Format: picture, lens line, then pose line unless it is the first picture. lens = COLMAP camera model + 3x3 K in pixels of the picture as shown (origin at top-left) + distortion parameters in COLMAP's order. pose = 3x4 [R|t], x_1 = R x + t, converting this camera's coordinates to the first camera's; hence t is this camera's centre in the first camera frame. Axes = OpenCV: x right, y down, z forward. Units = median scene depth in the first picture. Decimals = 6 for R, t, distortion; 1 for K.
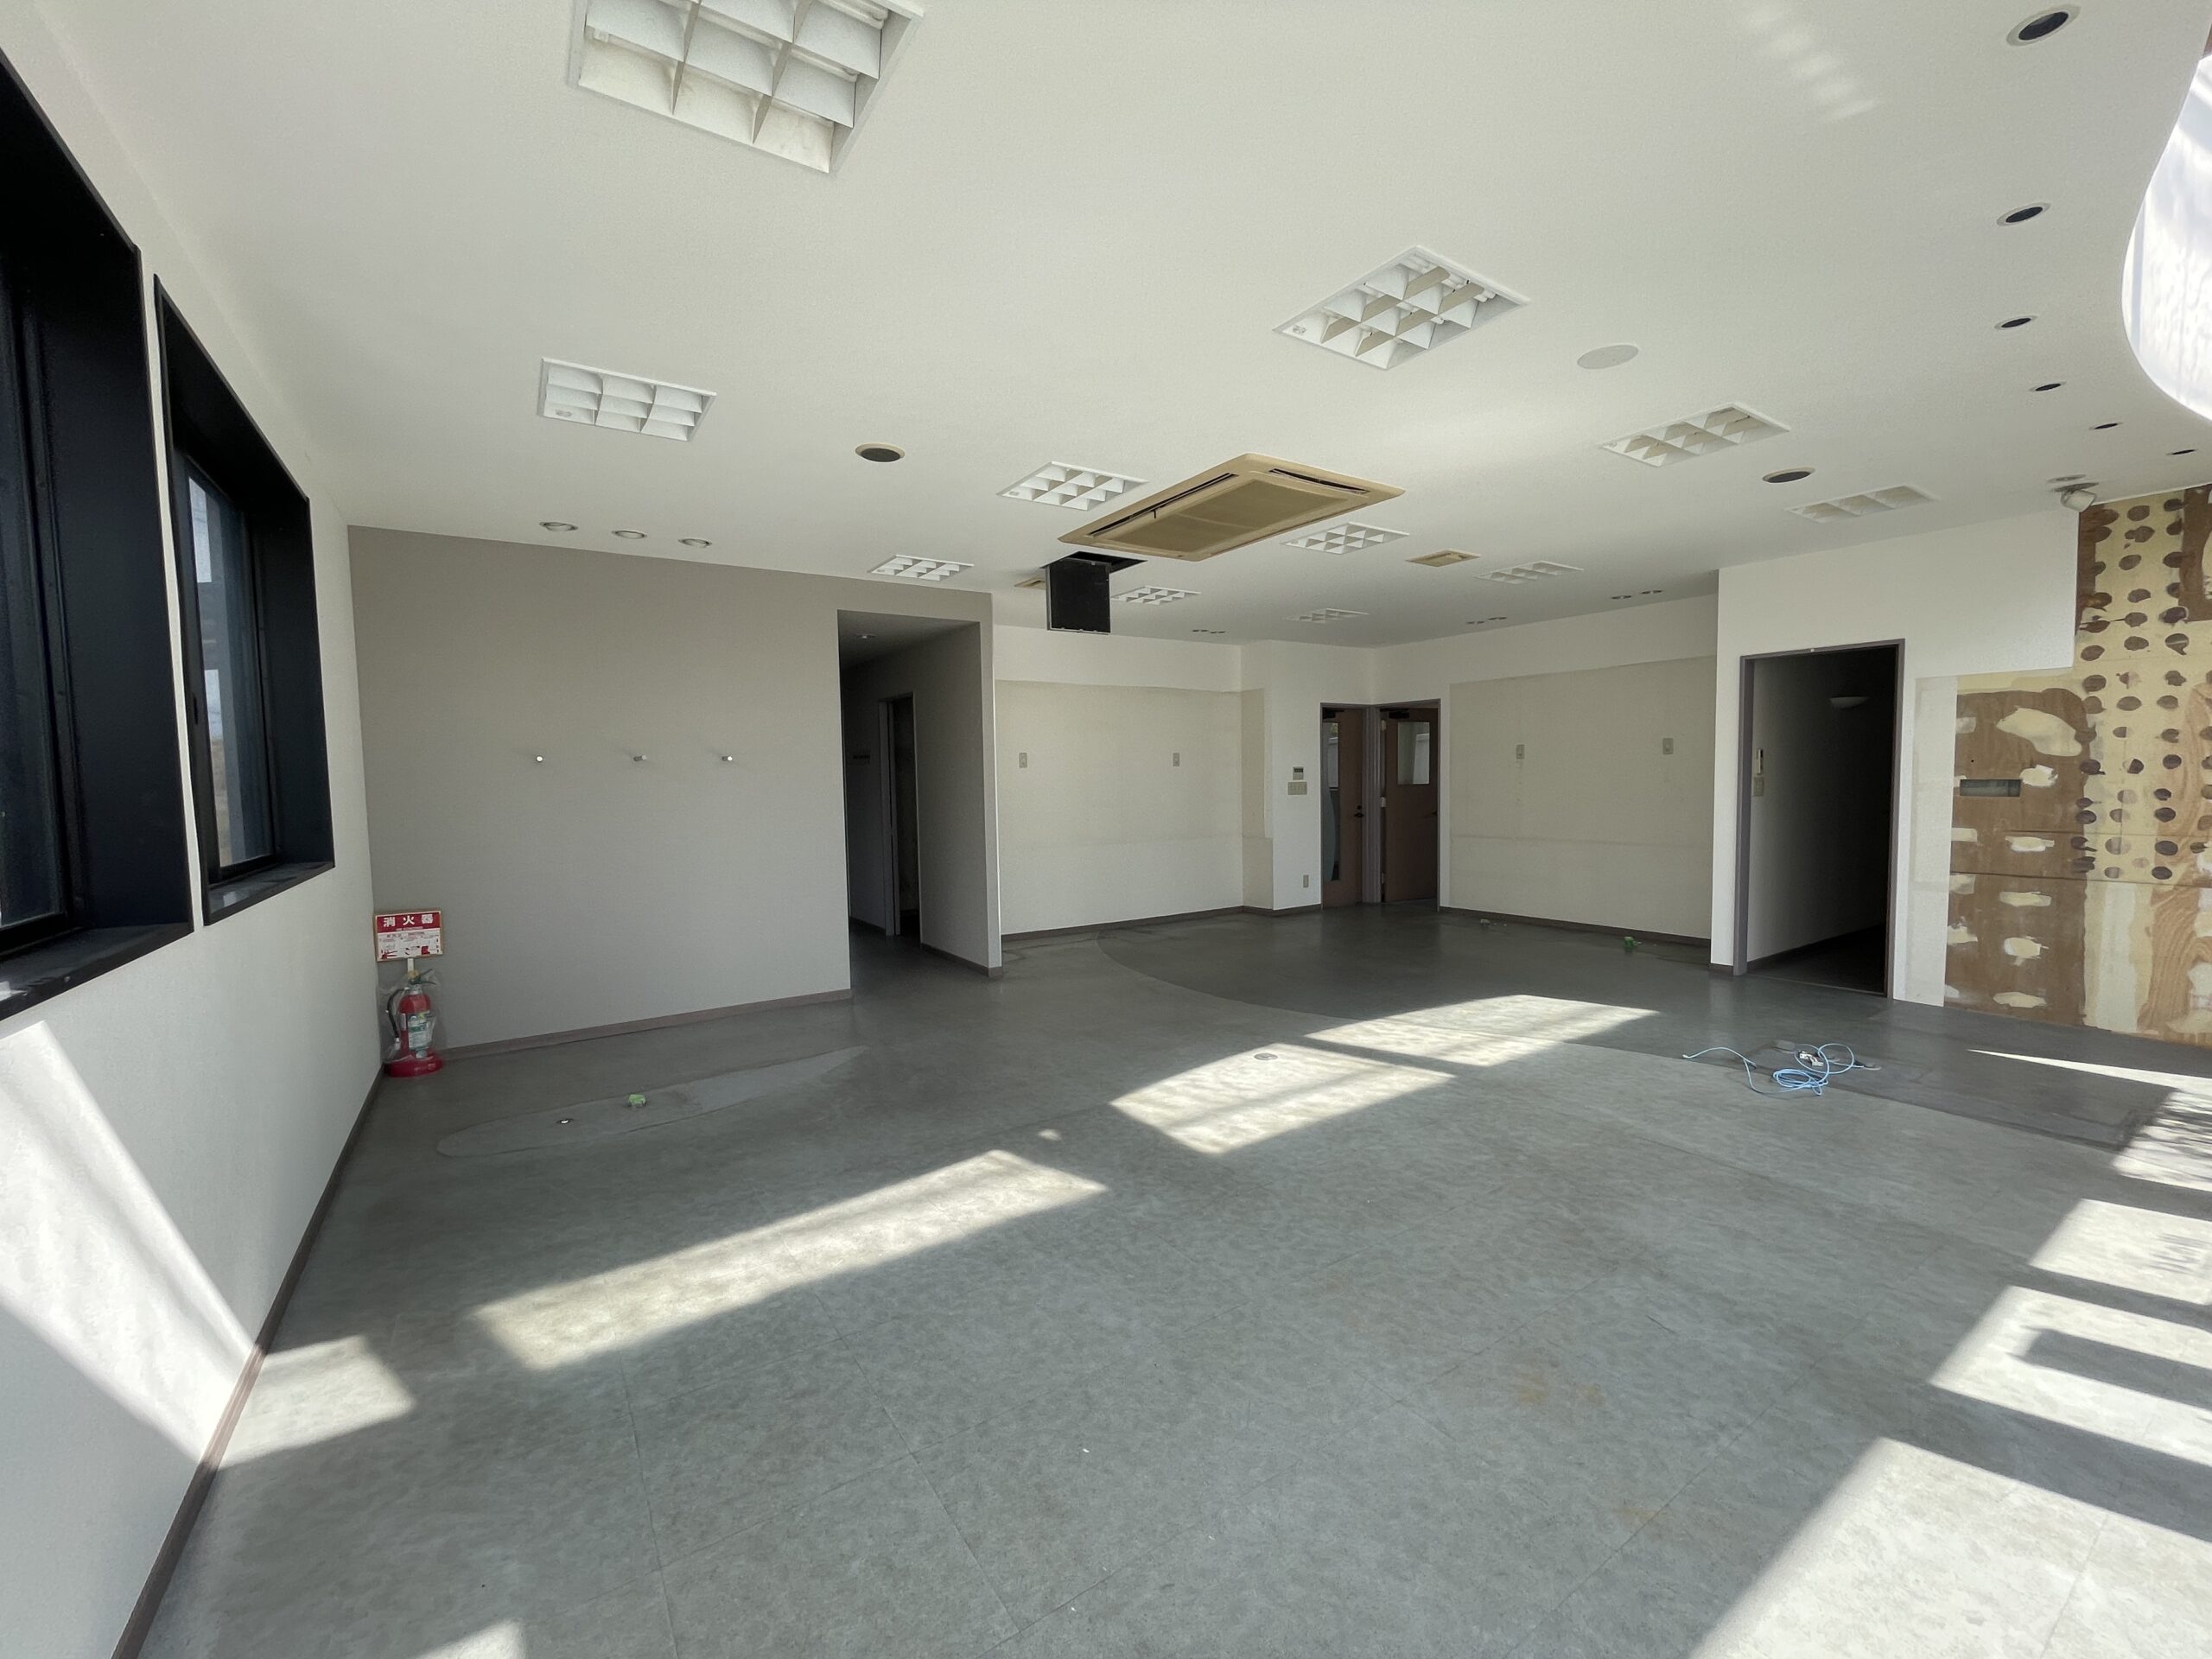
lens RADIAL K [[894.2, 0, 1107.5], [0, 894.2, 830.5], [0, 0, 1]] dist [-0.002104, -0.000038]
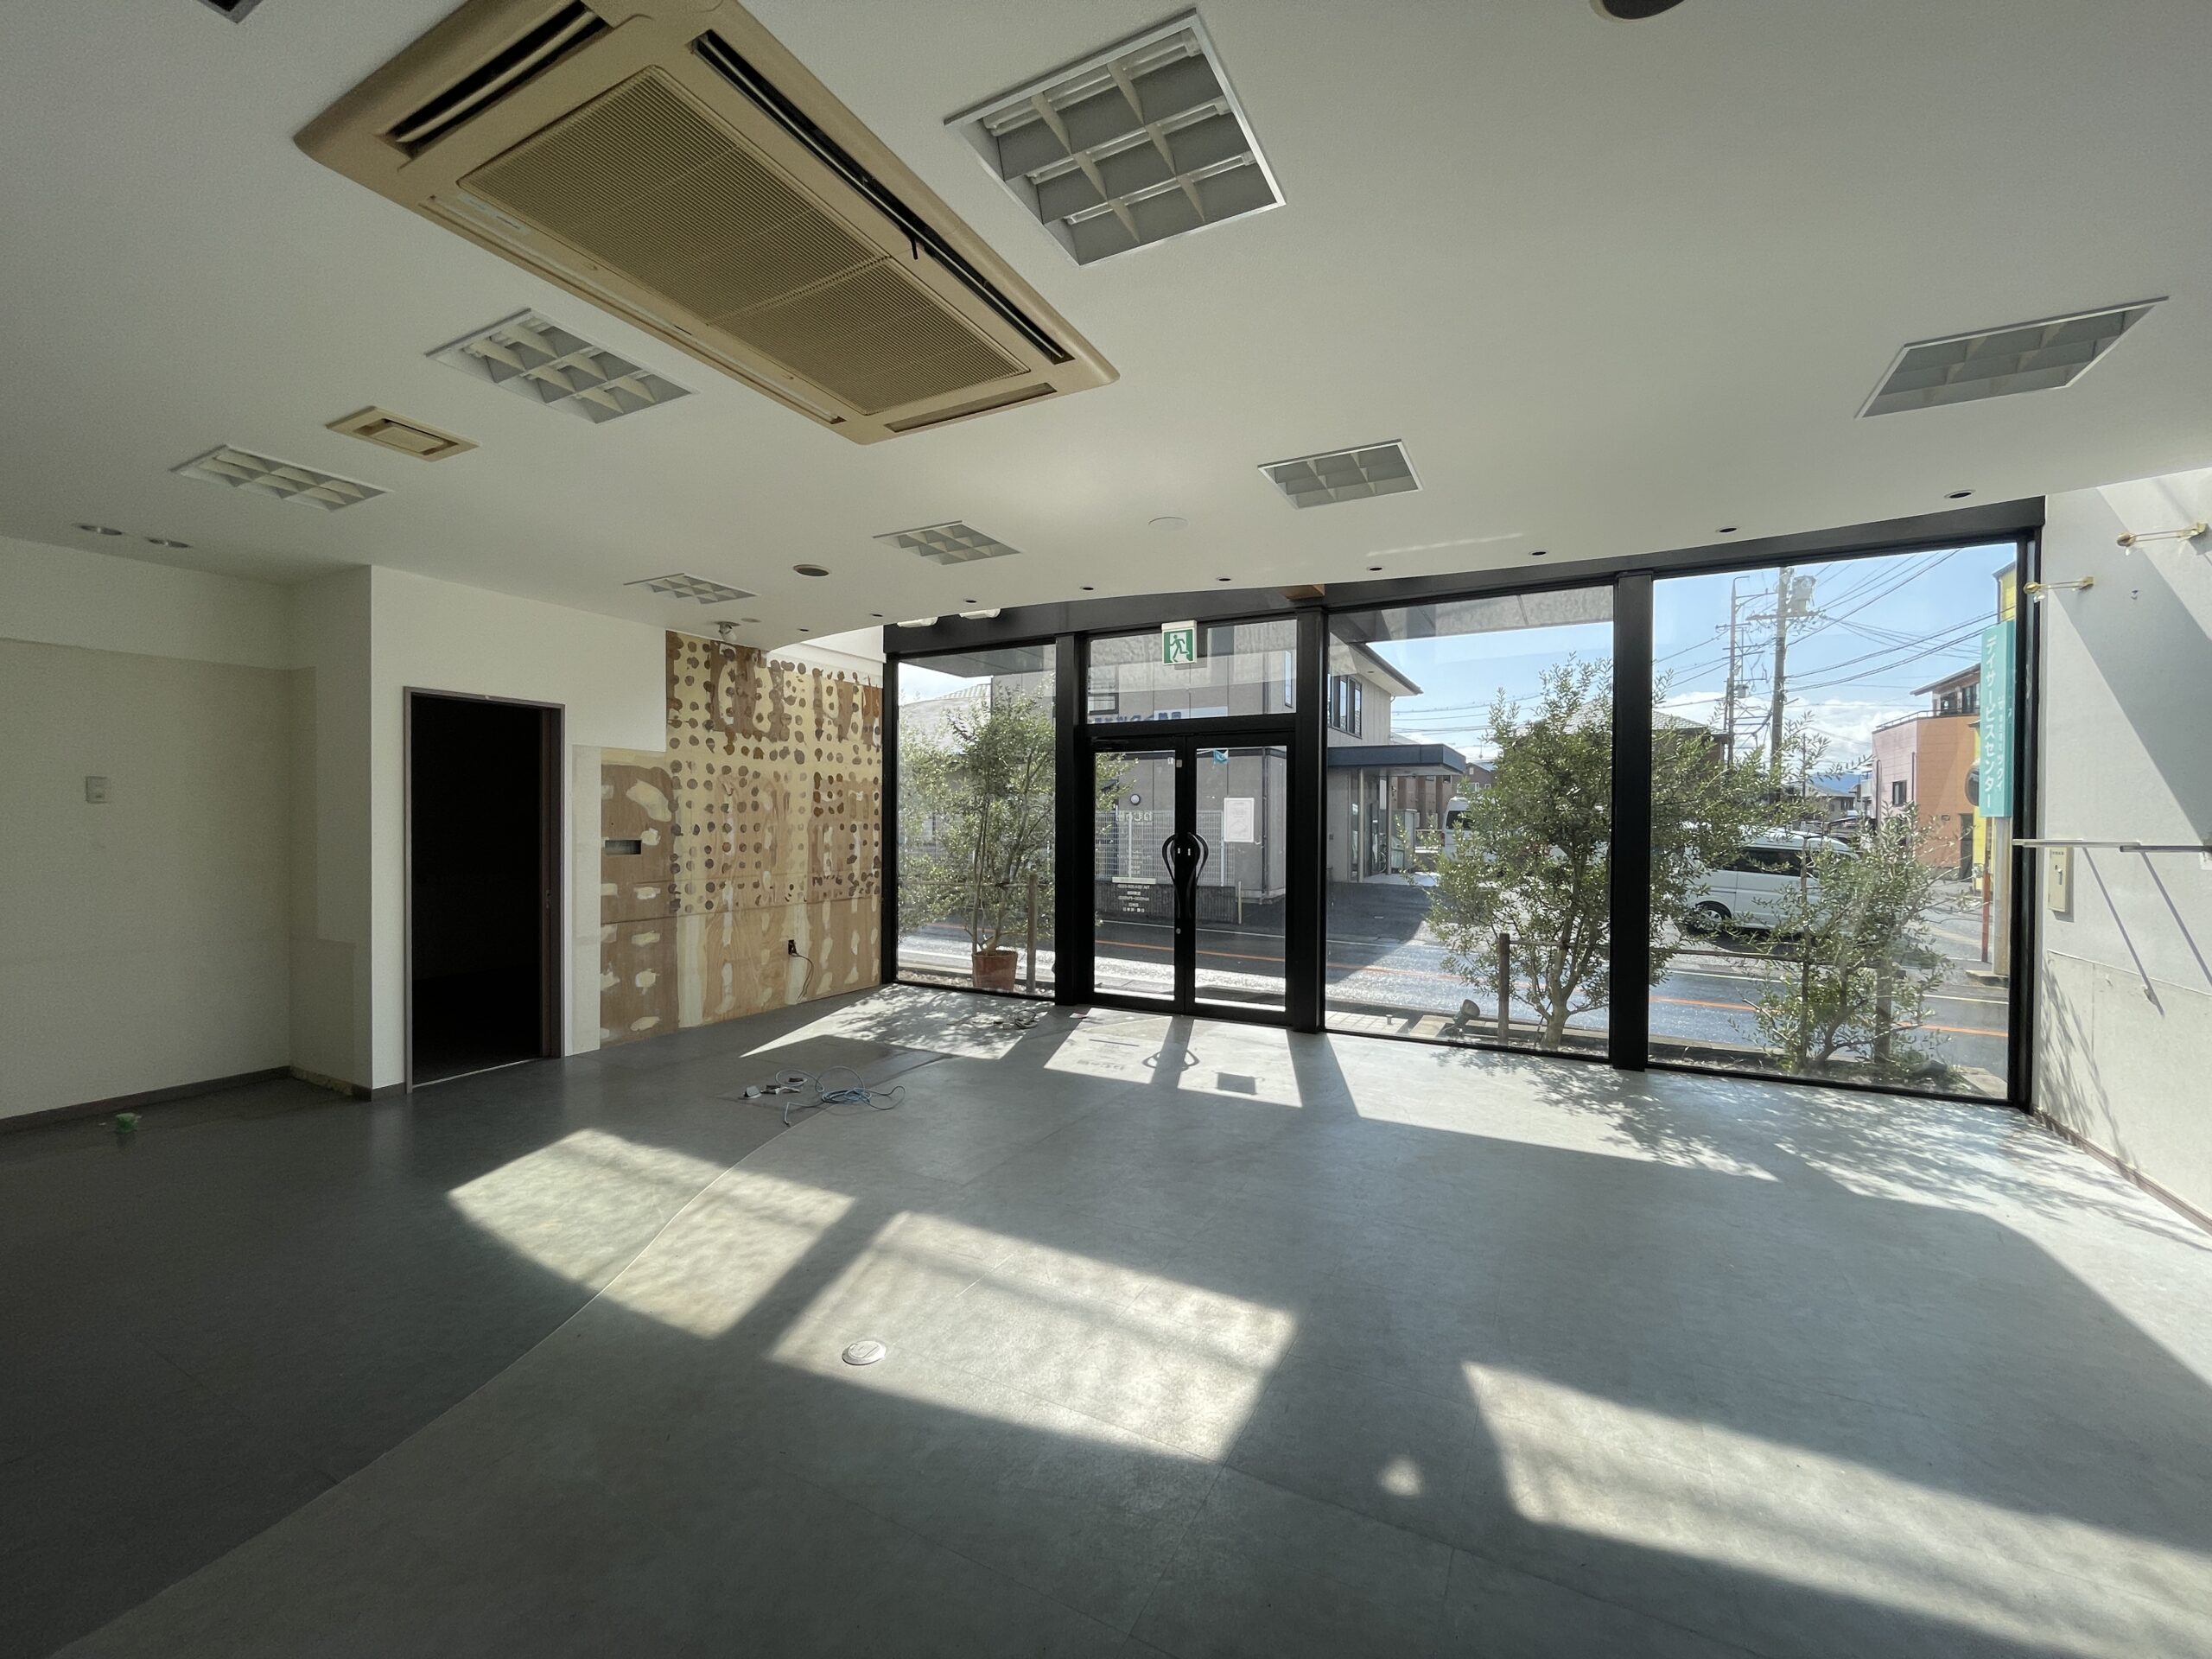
lens RADIAL K [[894.2, 0, 1113.8], [0, 894.2, 828.4], [0, 0, 1]] dist [-0.002104, -0.000038]
pose [[-0.473779, 0.010267, 0.880584, -0.364056], [0.058325, 0.998102, 0.019743, -0.063176], [-0.878710, 0.060714, -0.473478, 1.078792]]
